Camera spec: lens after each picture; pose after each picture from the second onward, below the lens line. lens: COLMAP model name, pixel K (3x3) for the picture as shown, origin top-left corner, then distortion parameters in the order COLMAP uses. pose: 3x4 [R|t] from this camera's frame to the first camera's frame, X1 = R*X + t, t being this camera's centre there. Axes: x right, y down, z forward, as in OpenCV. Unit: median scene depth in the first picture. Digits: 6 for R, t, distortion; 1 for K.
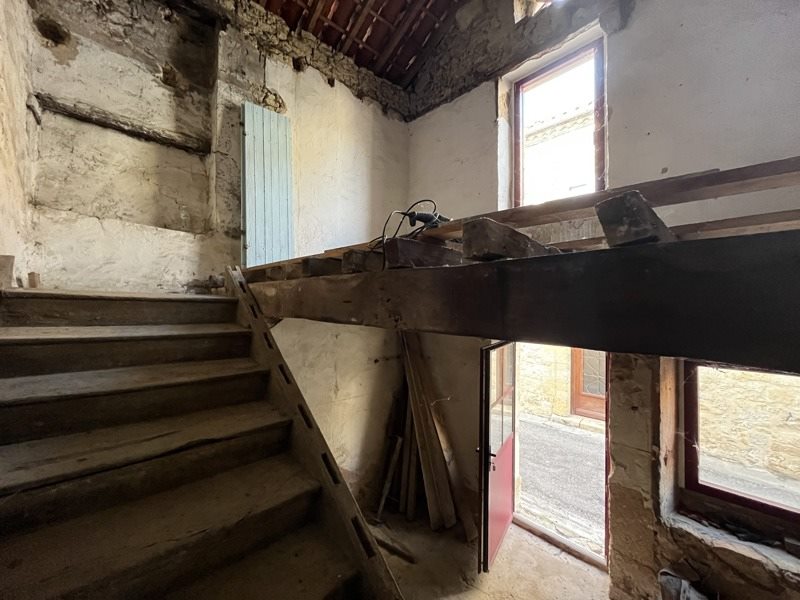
lens RADIAL K [[322.9, 0, 399.0], [0, 322.9, 300.7], [0, 0, 1]] dist [-0.004641, 0.000929]
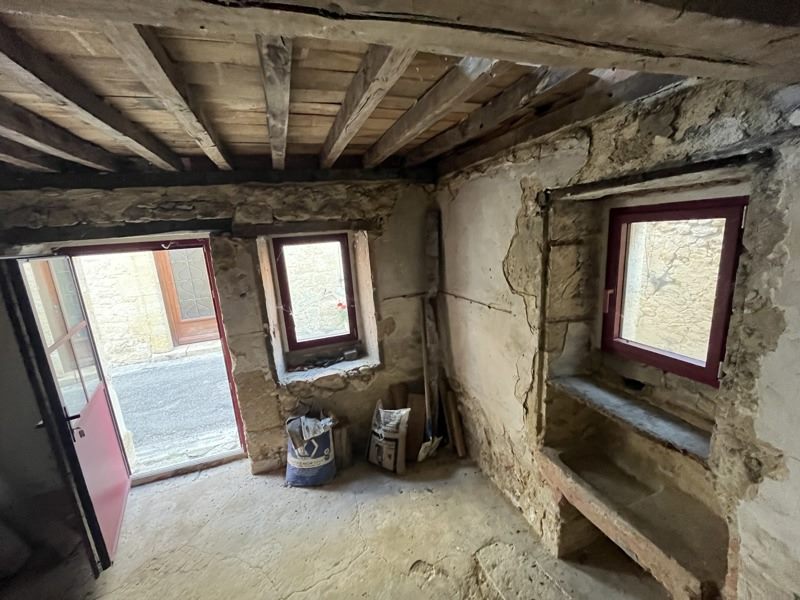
lens RADIAL K [[322.9, 0, 398.1], [0, 322.9, 298.5], [0, 0, 1]] dist [-0.004641, 0.000929]
pose [[0.405670, -0.227917, 0.885148, 0.032515], [0.060324, 0.972977, 0.222885, 0.133969], [-0.912027, -0.037022, 0.408456, 0.133325]]
